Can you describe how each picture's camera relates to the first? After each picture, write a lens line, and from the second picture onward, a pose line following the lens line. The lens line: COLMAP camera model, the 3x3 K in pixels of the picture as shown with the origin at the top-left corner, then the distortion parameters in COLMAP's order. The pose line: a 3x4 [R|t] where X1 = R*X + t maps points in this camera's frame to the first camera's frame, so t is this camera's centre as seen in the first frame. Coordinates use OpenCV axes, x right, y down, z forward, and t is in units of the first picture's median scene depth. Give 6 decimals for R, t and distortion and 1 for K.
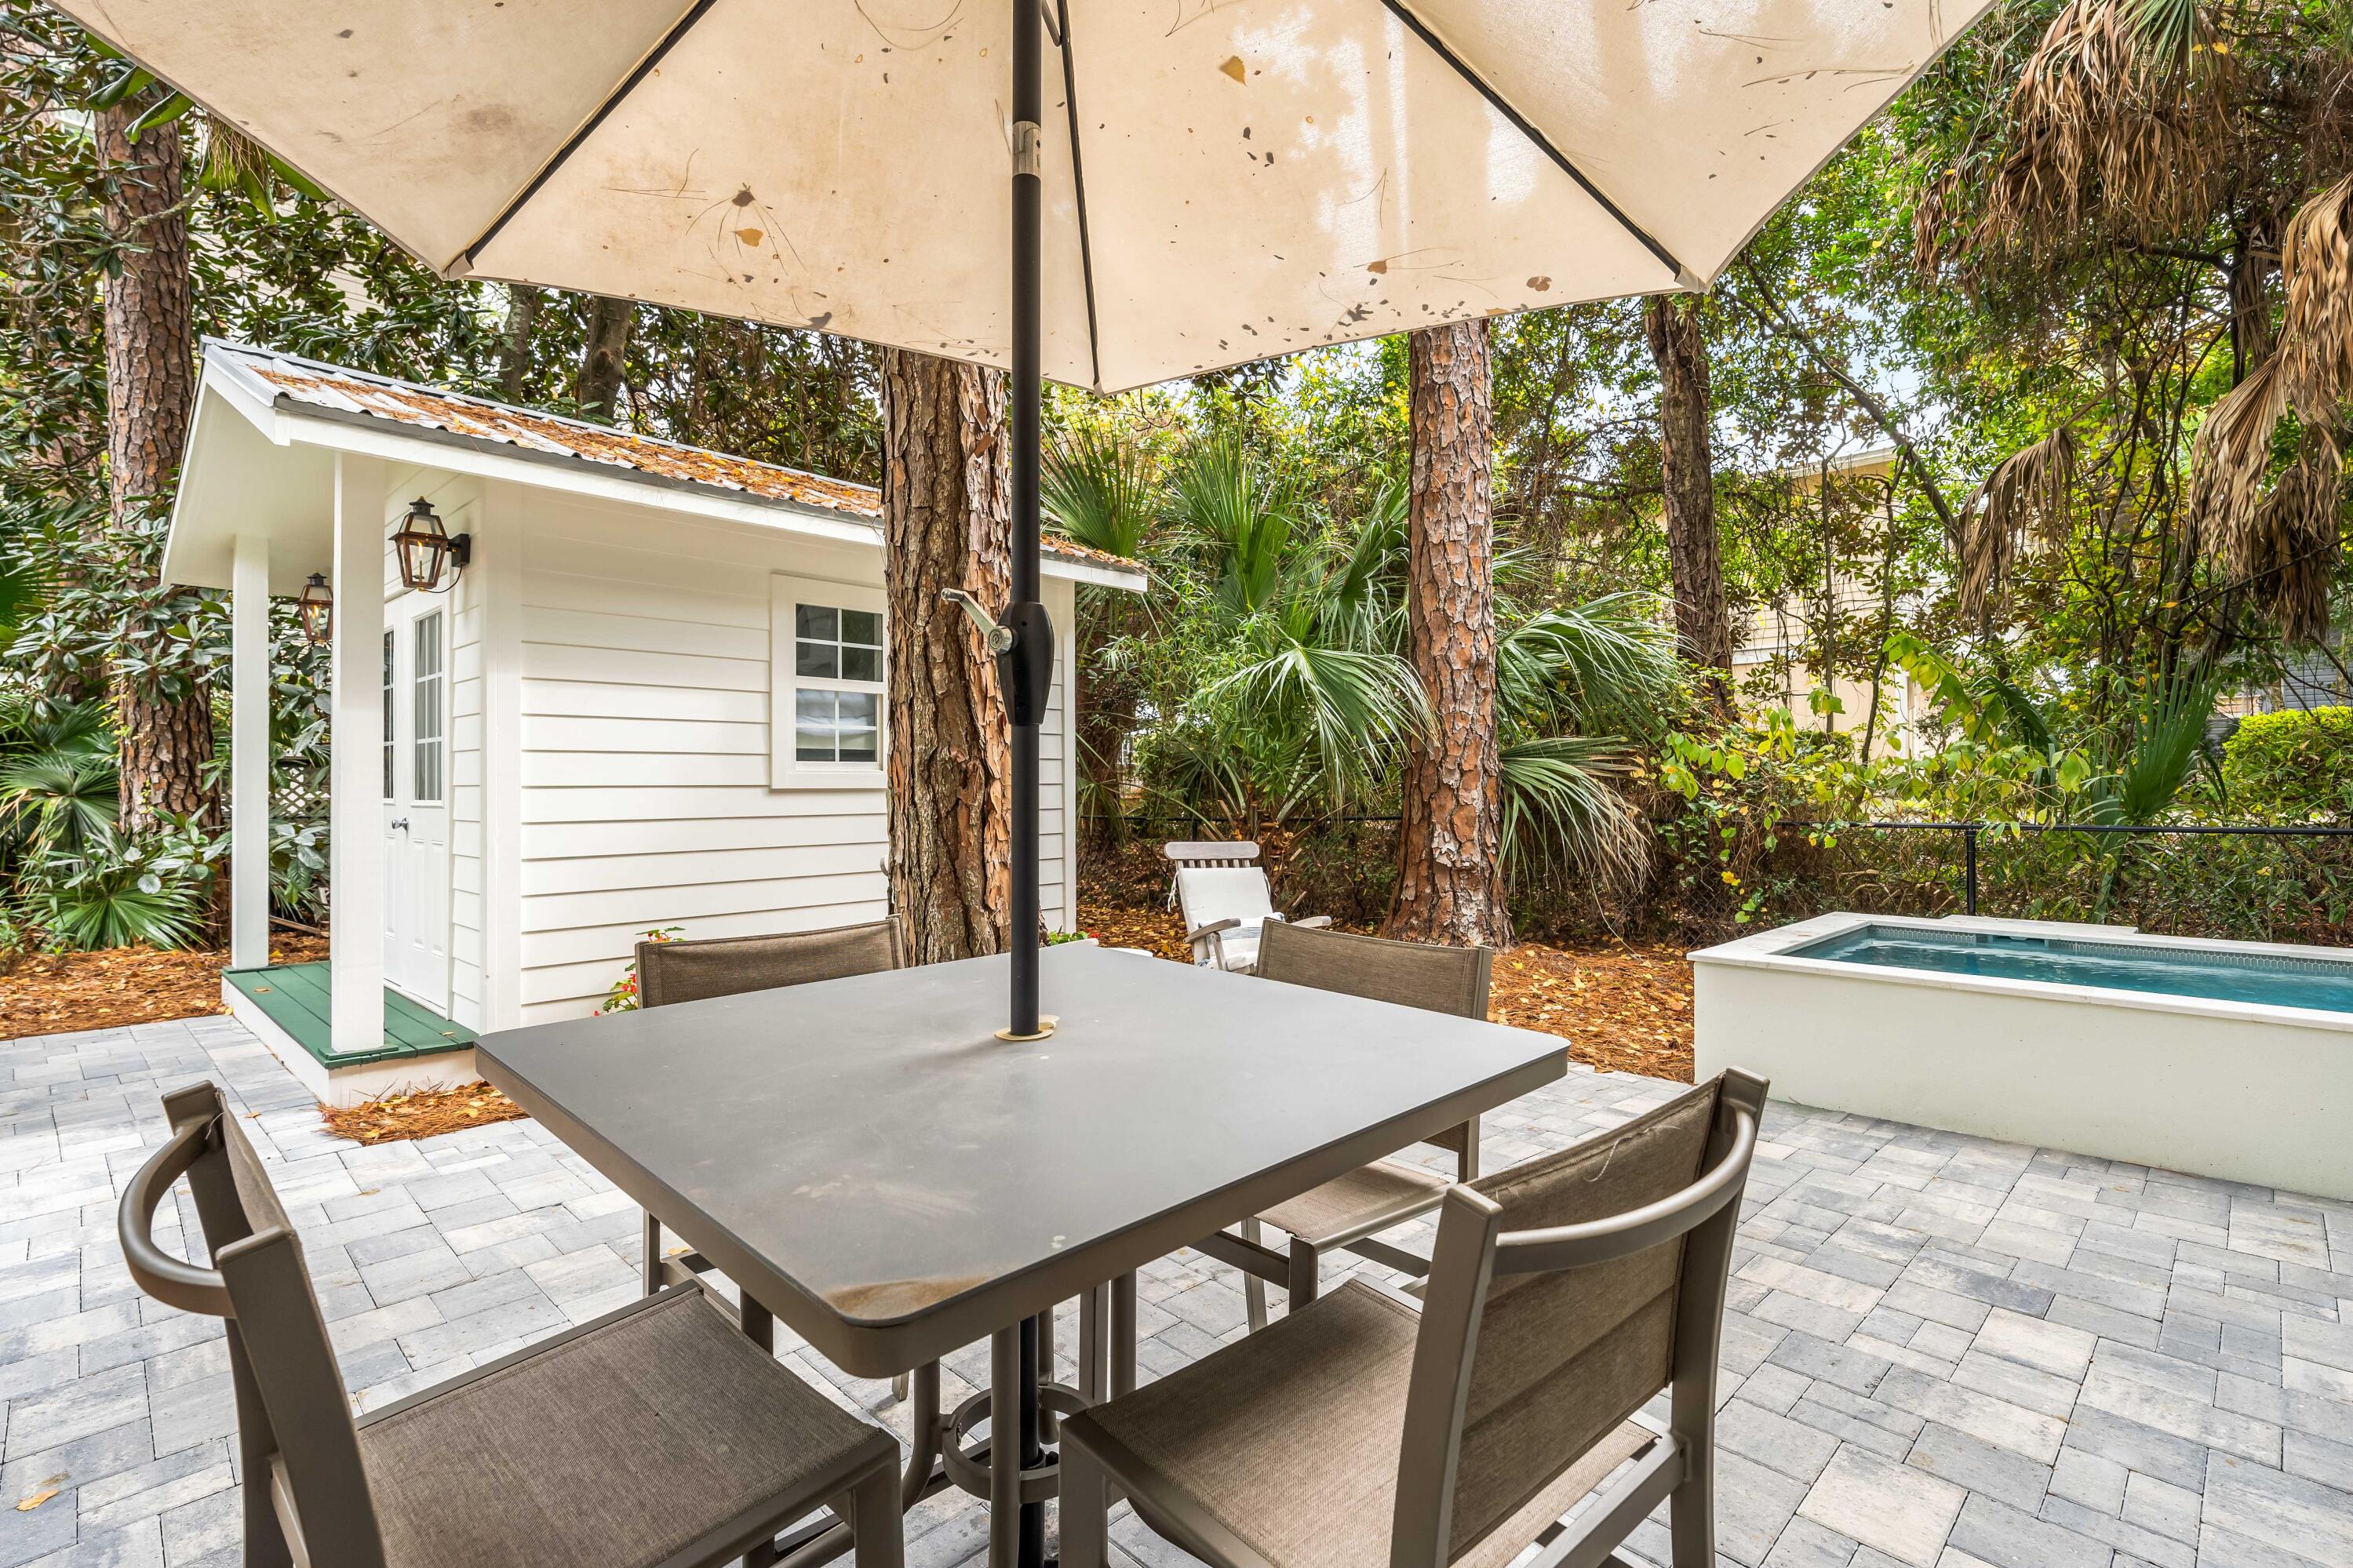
lens RADIAL K [[1059.7, 0, 1197.1], [0, 1059.7, 783.2], [0, 0, 1]] dist [-0.000856, -0.000034]
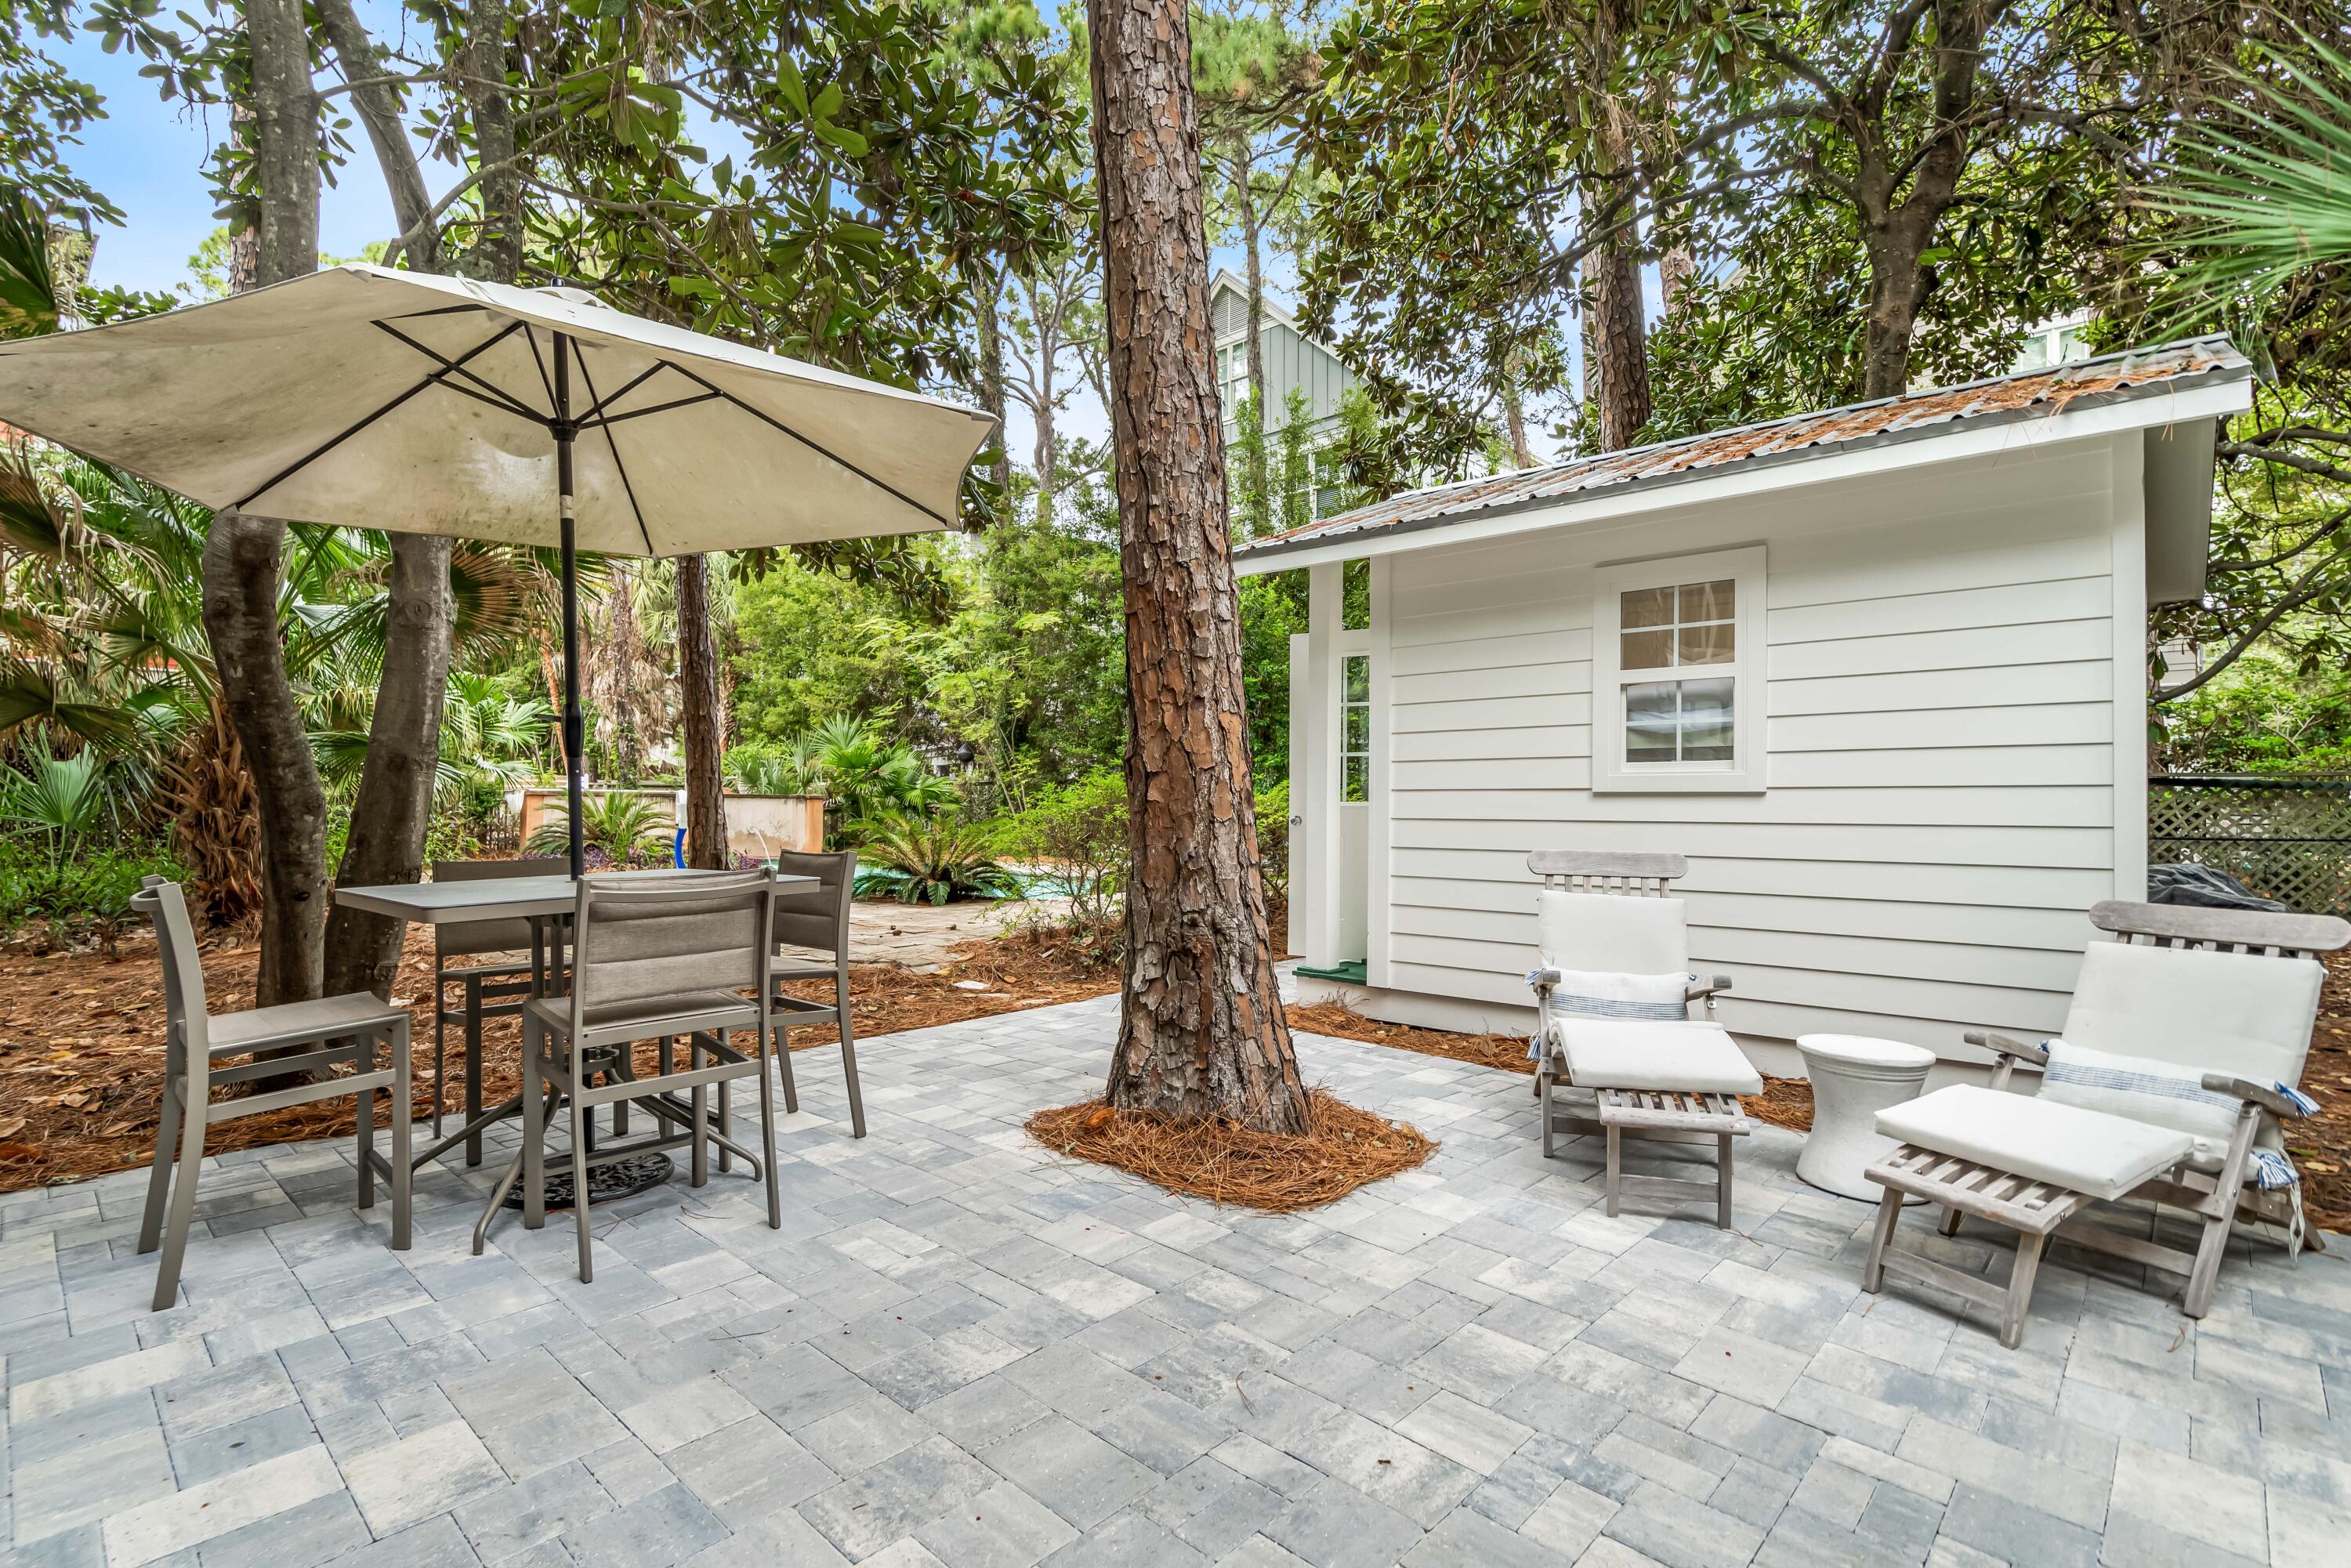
lens RADIAL K [[1114.6, 0, 1175.5], [0, 1114.6, 784.0], [0, 0, 1]] dist [-0.002365, 0.000875]
pose [[0.046555, -0.012593, -0.998836, 0.365449], [0.005033, 0.999911, -0.012372, 0.005636], [0.998903, -0.004451, 0.046615, 0.349827]]
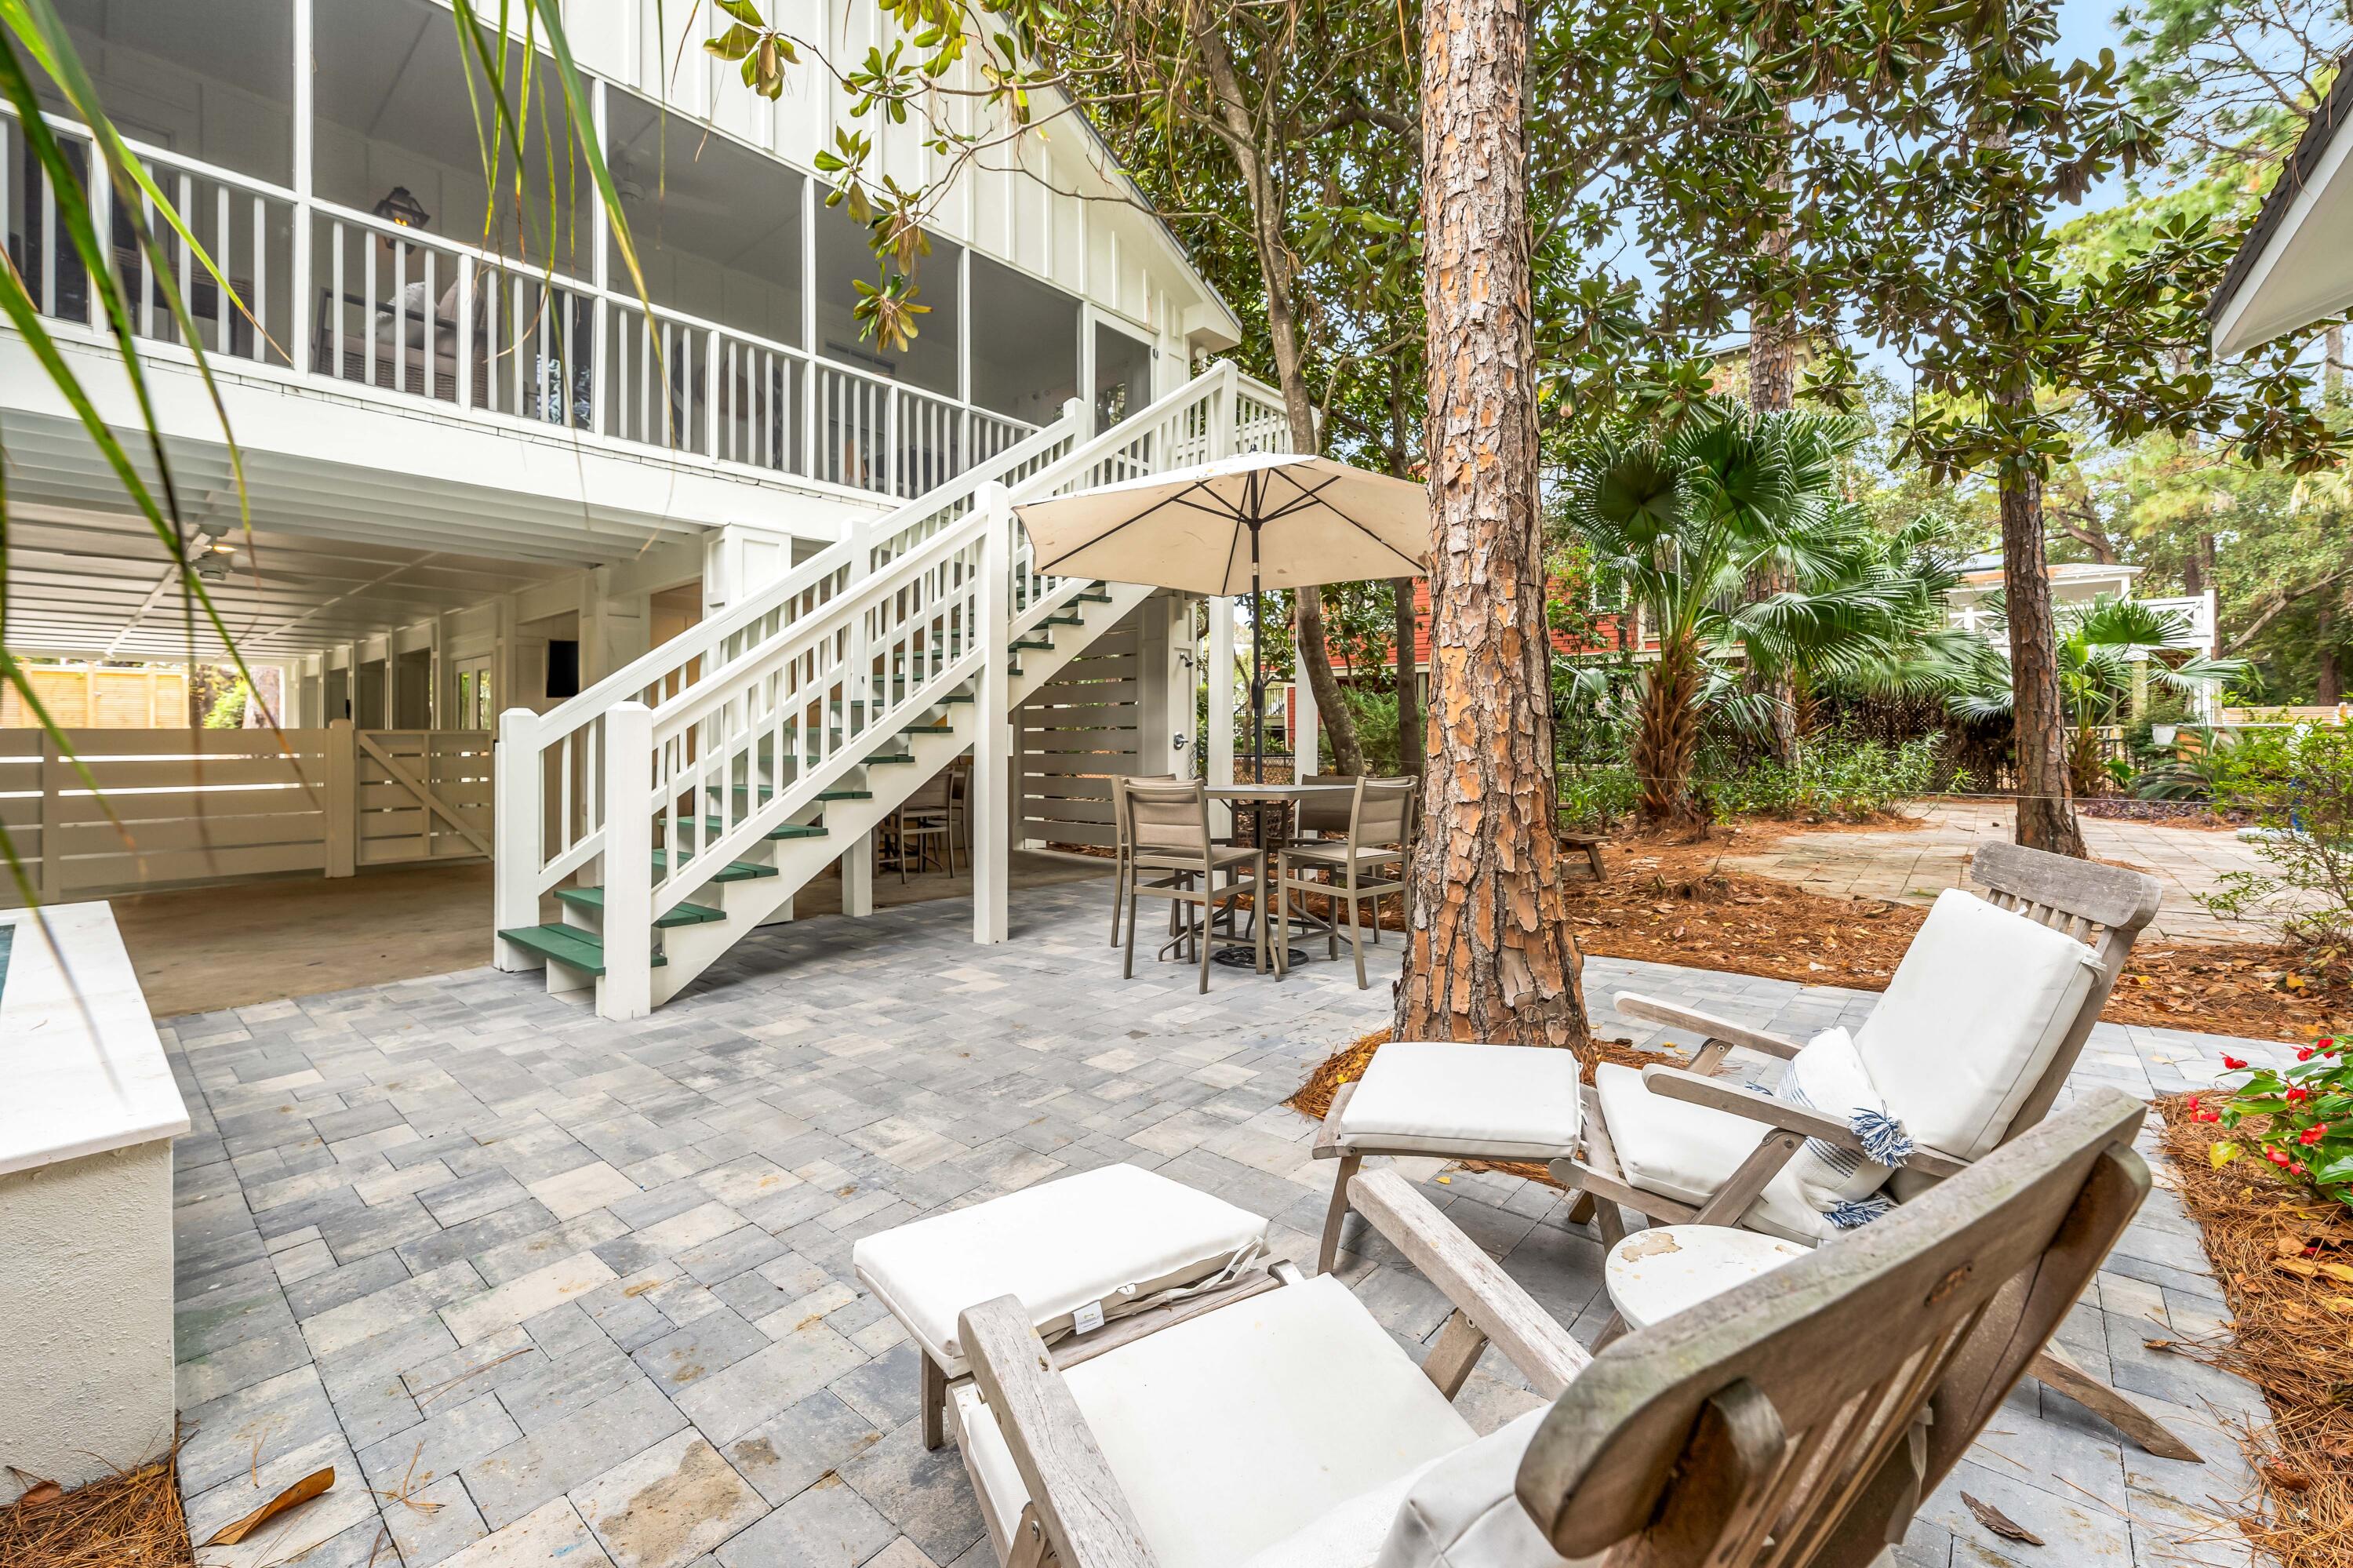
lens RADIAL K [[958.1, 0, 1162.4], [0, 958.1, 757.4], [0, 0, 1]] dist [-0.001402, 0.000006]
pose [[-0.996852, 0.006584, -0.079013, 0.068759], [0.007190, 0.999947, -0.007387, 0.018794], [0.078960, -0.007932, -0.996846, 0.741598]]
